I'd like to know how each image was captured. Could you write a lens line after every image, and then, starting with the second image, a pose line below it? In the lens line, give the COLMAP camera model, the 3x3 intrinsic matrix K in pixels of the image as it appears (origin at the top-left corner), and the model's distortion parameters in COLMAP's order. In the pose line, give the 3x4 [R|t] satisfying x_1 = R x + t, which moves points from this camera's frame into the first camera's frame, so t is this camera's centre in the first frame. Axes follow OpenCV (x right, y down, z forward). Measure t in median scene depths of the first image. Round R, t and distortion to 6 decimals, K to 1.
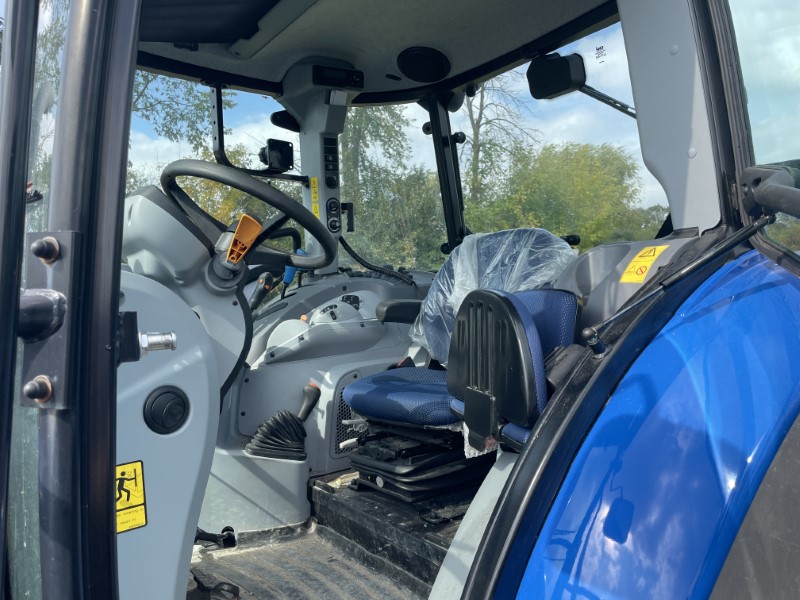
lens RADIAL K [[610.9, 0, 401.9], [0, 610.9, 301.3], [0, 0, 1]] dist [0.069588, -0.017353]
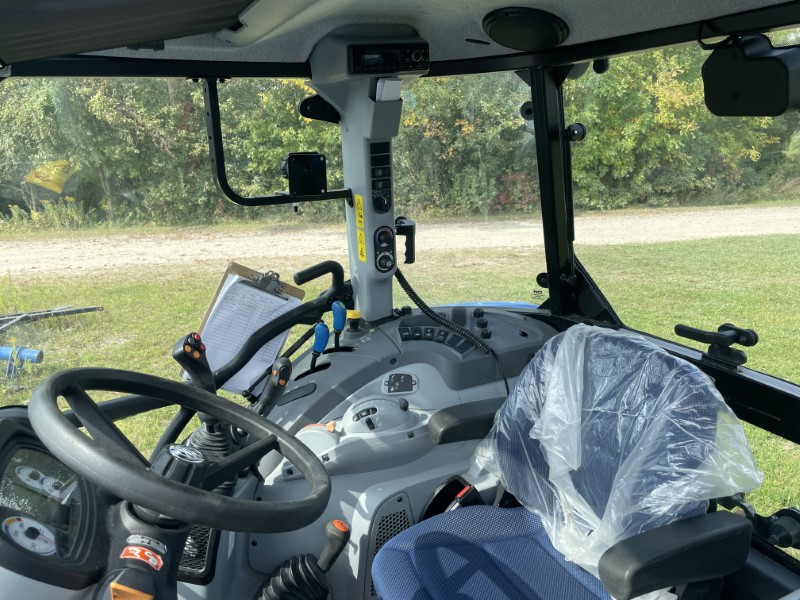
lens RADIAL K [[610.9, 0, 395.9], [0, 610.9, 300.2], [0, 0, 1]] dist [0.069588, -0.017353]
pose [[0.982880, 0.057276, -0.175117, 0.033532], [-0.012961, 0.969594, 0.244377, -0.275519], [0.183790, -0.237923, 0.953737, 0.320363]]
